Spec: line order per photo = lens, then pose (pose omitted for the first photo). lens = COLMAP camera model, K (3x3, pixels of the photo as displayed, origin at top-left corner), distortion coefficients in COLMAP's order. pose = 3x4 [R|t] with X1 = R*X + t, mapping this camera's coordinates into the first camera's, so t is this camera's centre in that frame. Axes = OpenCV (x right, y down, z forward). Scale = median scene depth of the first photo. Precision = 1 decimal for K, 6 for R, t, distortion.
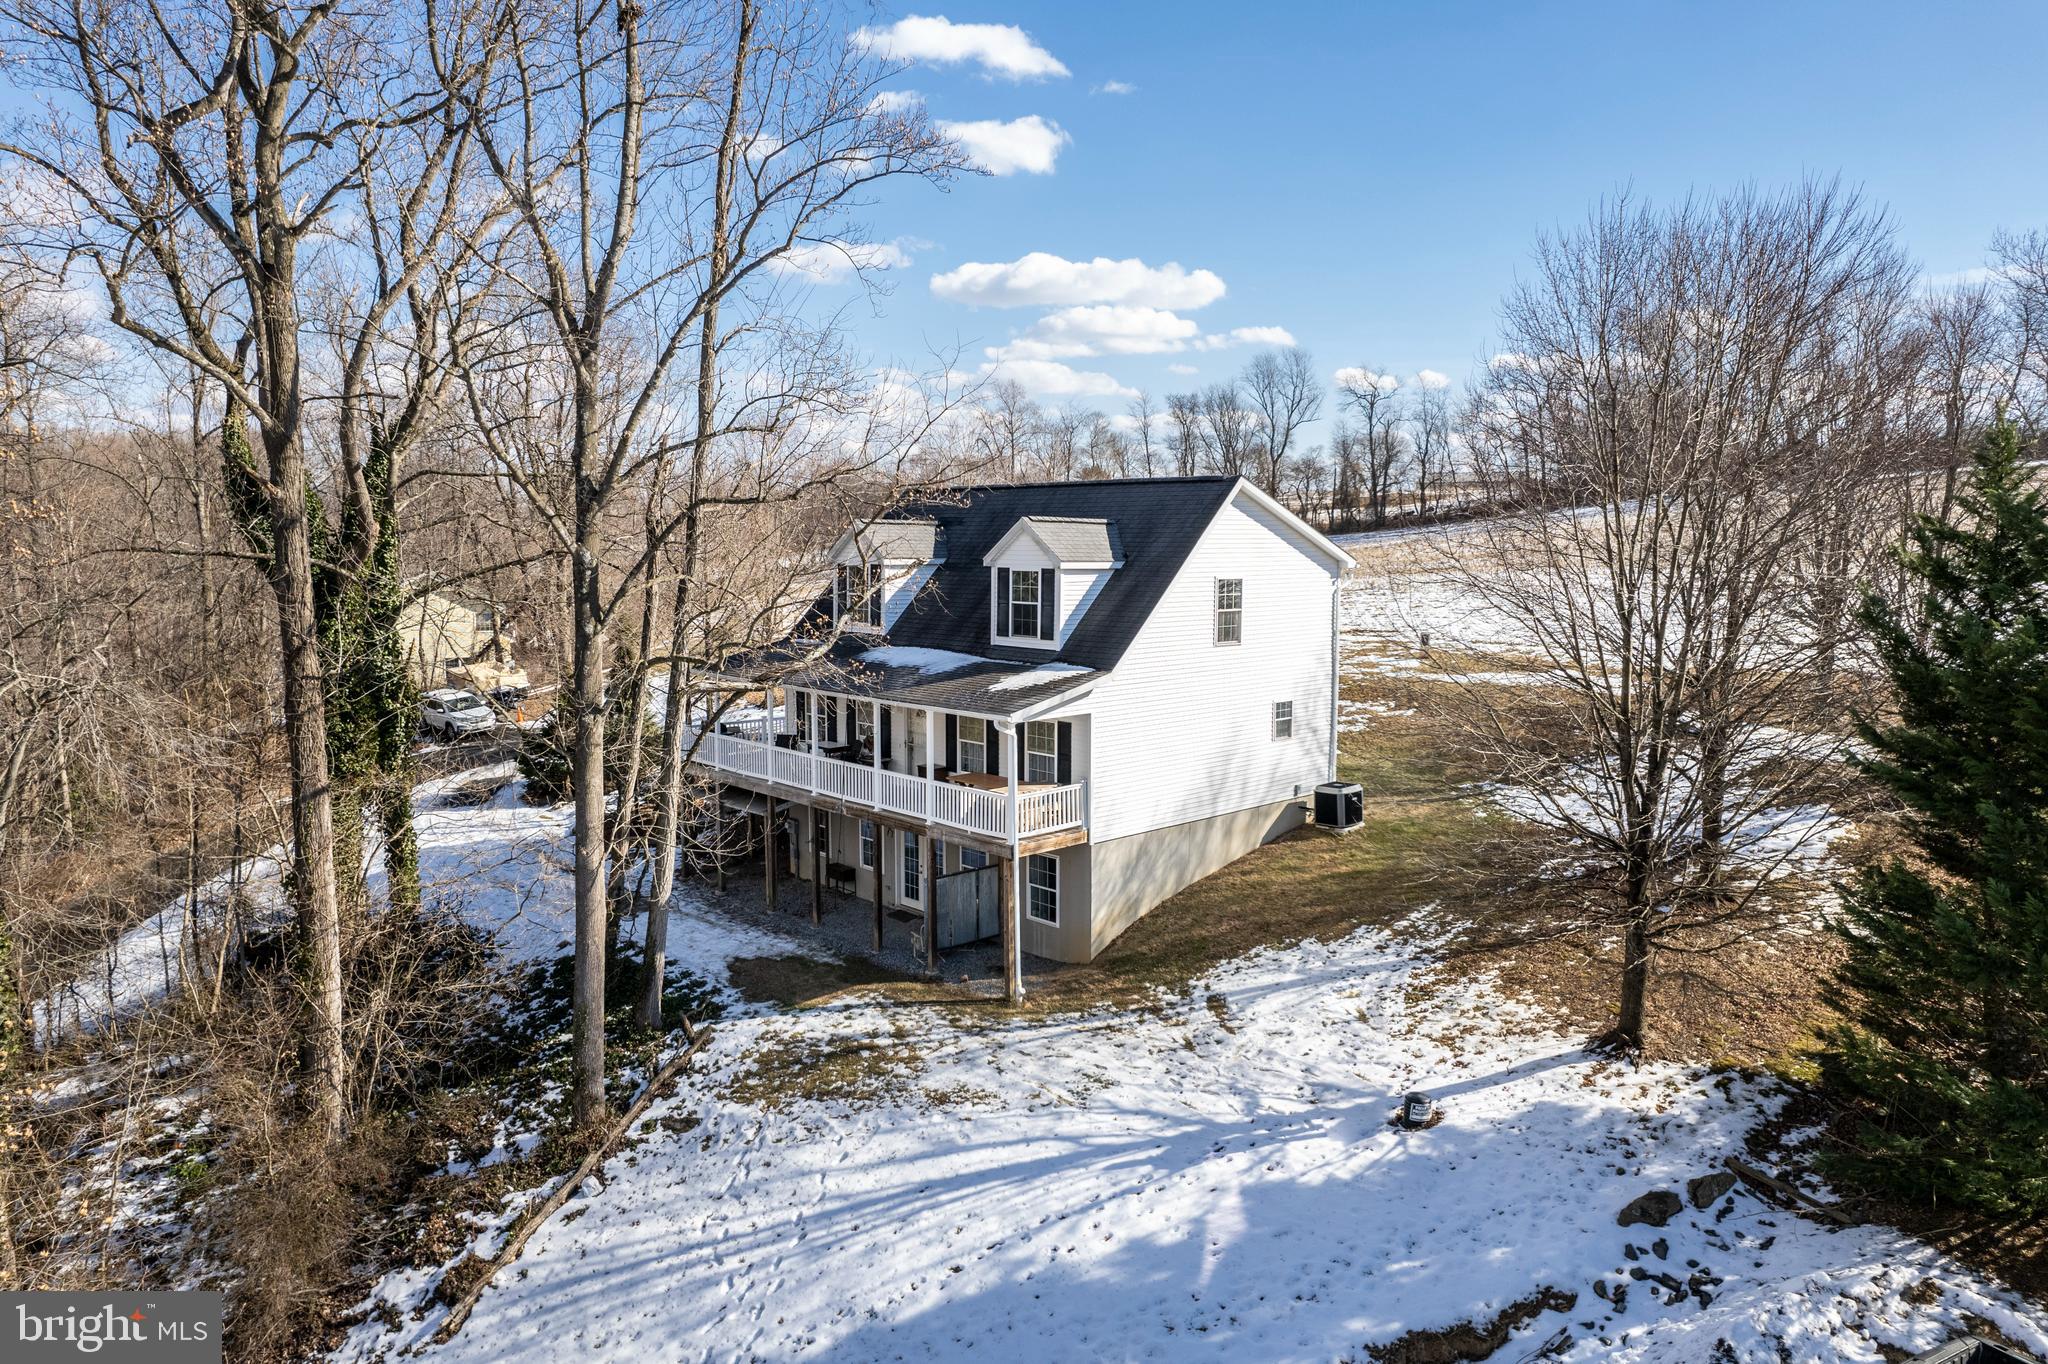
lens RADIAL K [[1223.1, 0, 992.2], [0, 1223.1, 805.2], [0, 0, 1]] dist [-0.007588, 0.001939]
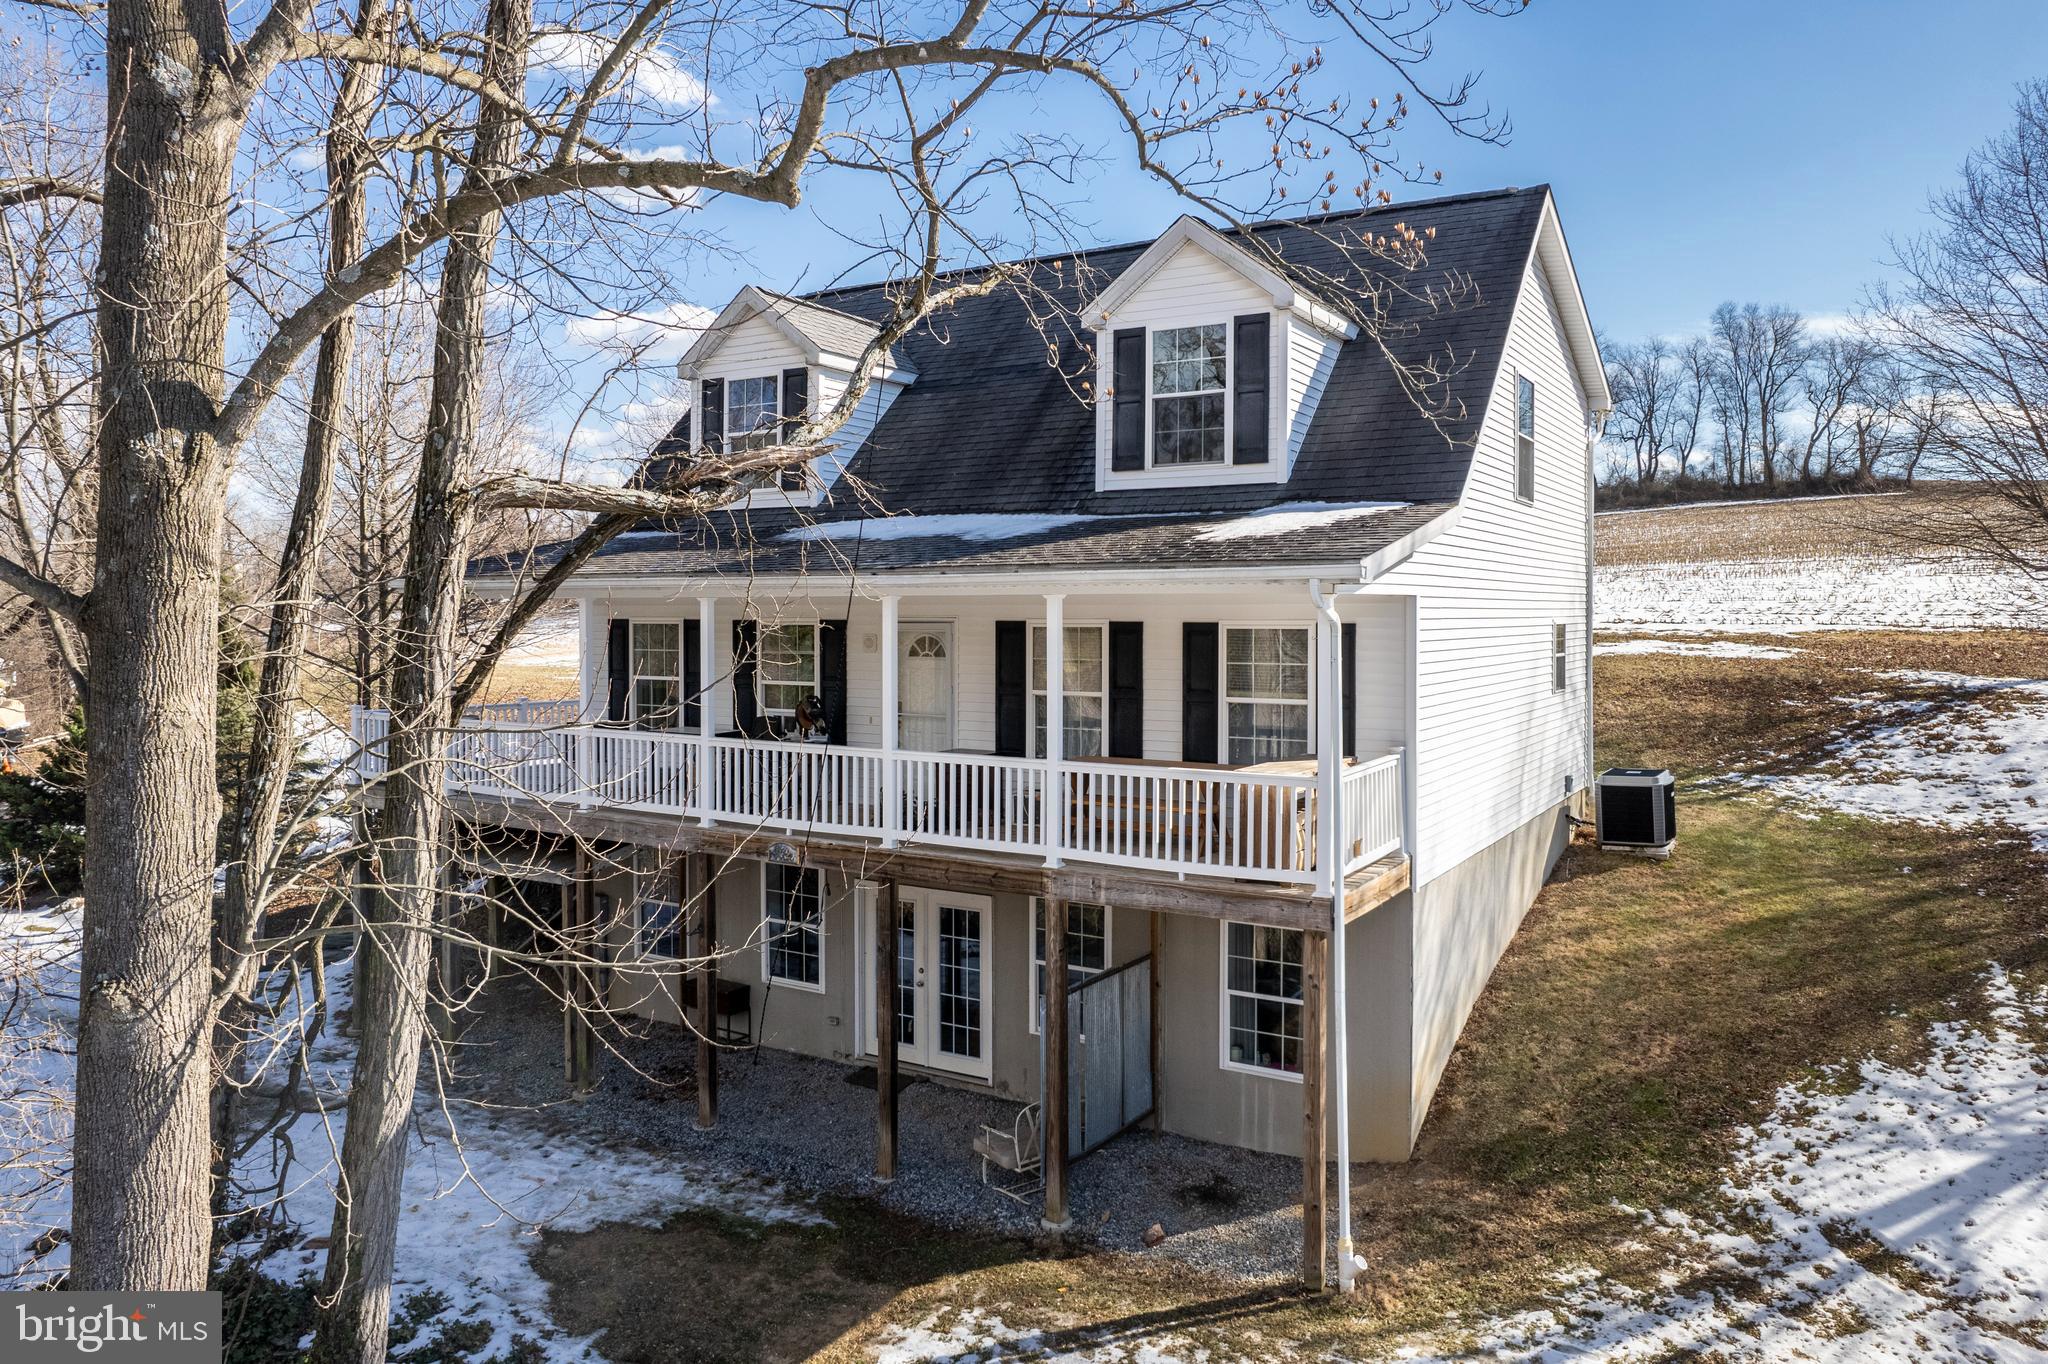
lens RADIAL K [[1352.2, 0, 1024.0], [0, 1352.2, 682.0], [0, 0, 1]] dist [-0.065790, 0.063087]
pose [[0.962355, -0.012714, 0.271498, -0.199088], [0.054091, 0.987883, -0.145469, 0.021255], [-0.266359, 0.154678, 0.951382, 0.584854]]
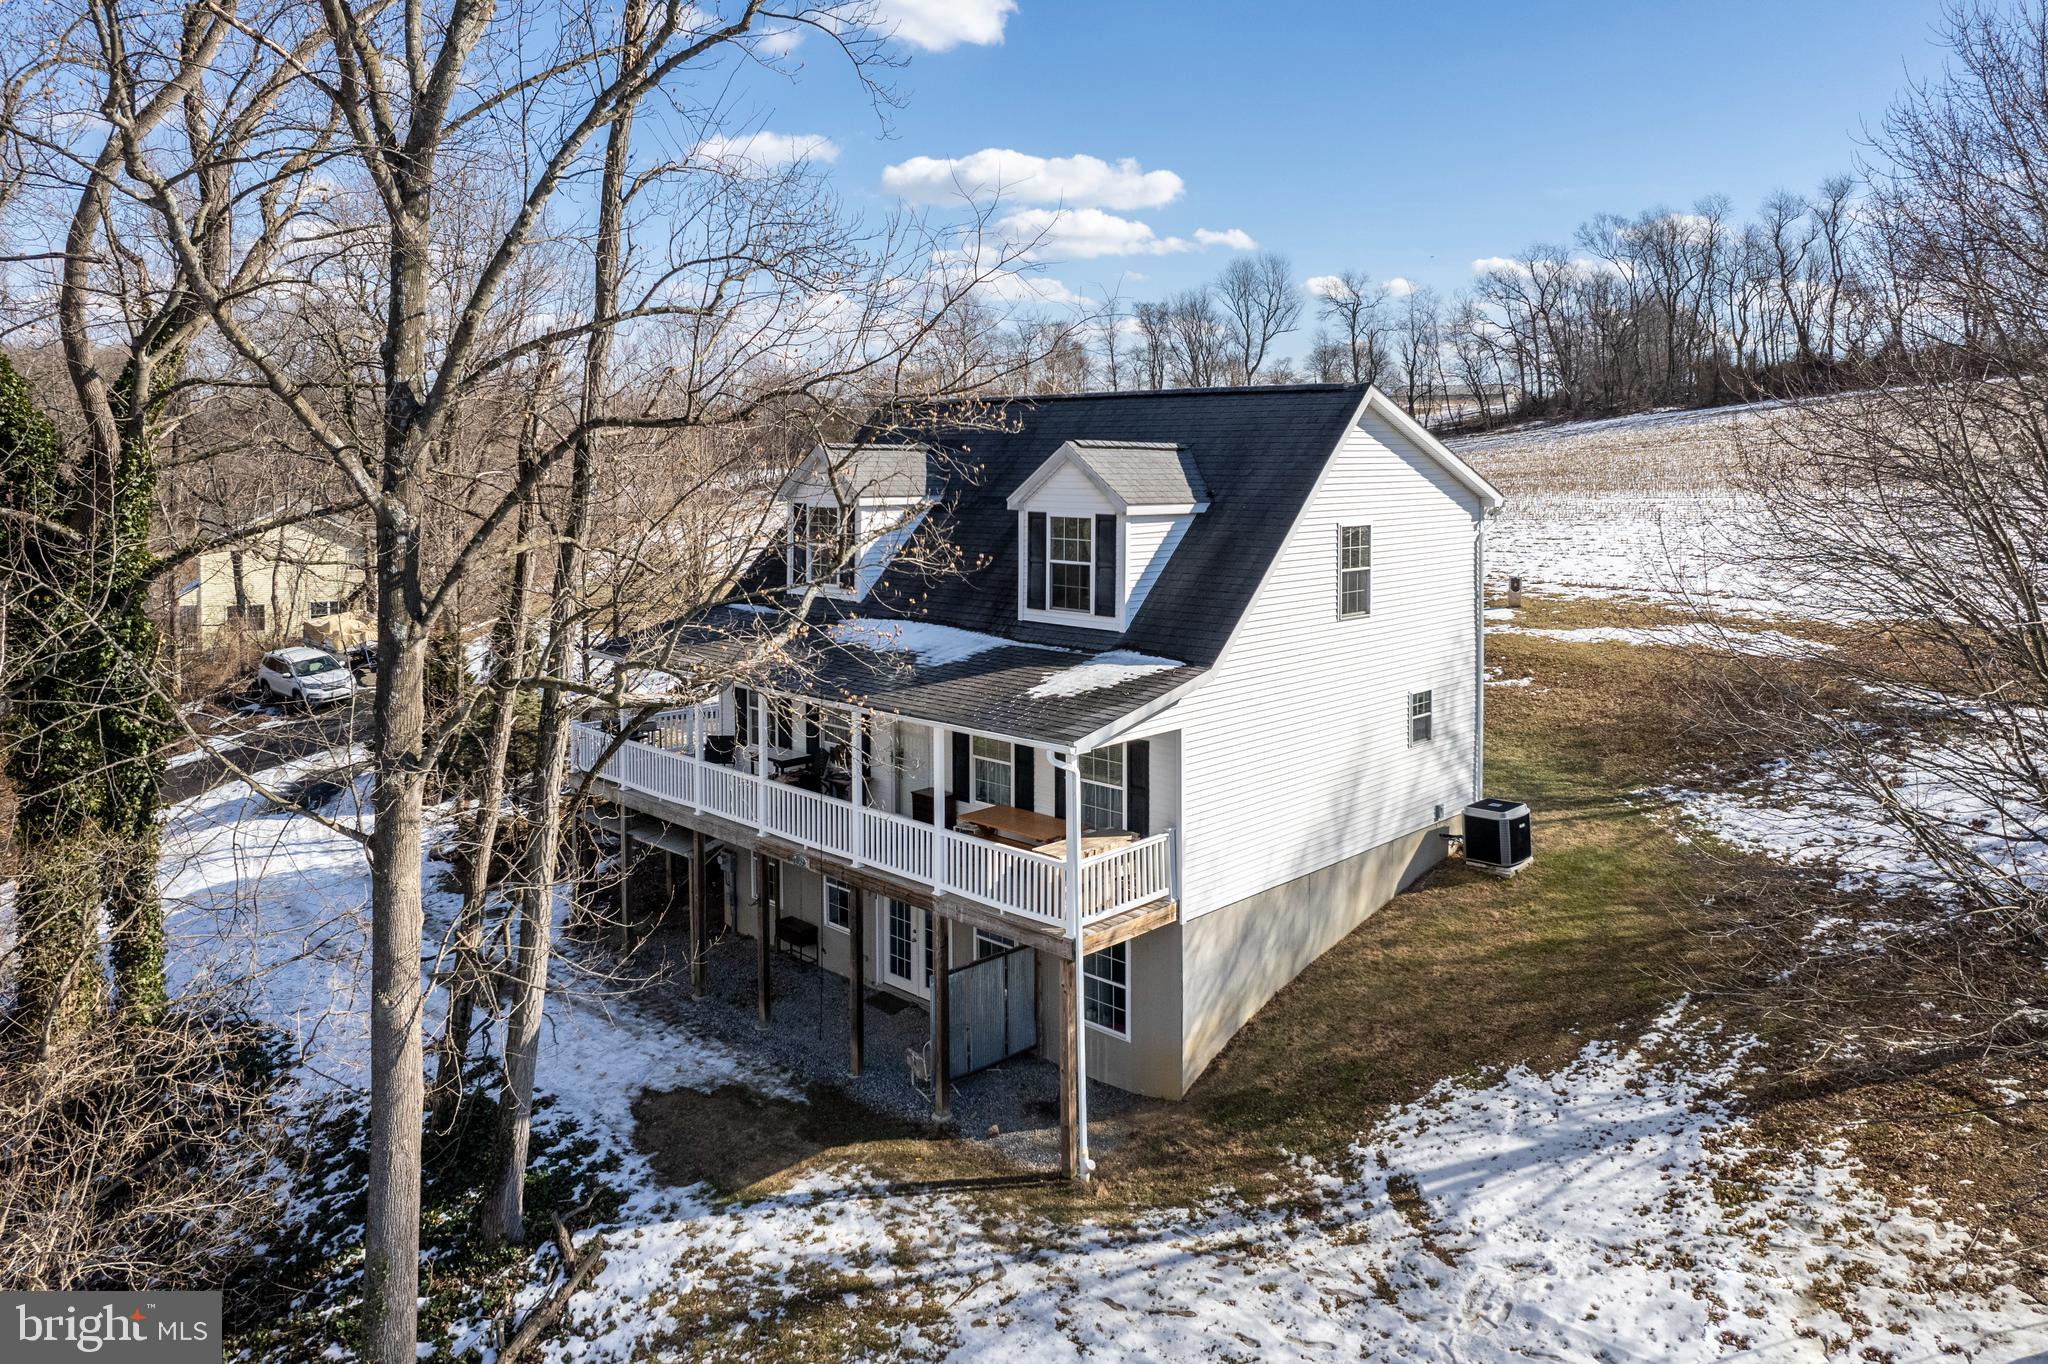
lens RADIAL K [[1330.1, 0, 991.1], [0, 1330.1, 599.2], [0, 0, 1]] dist [-0.024944, 0.002116]
pose [[0.999201, -0.008447, 0.039076, -0.052618], [0.012575, 0.994220, -0.106619, -0.071160], [-0.037949, 0.107025, 0.993532, 0.278300]]
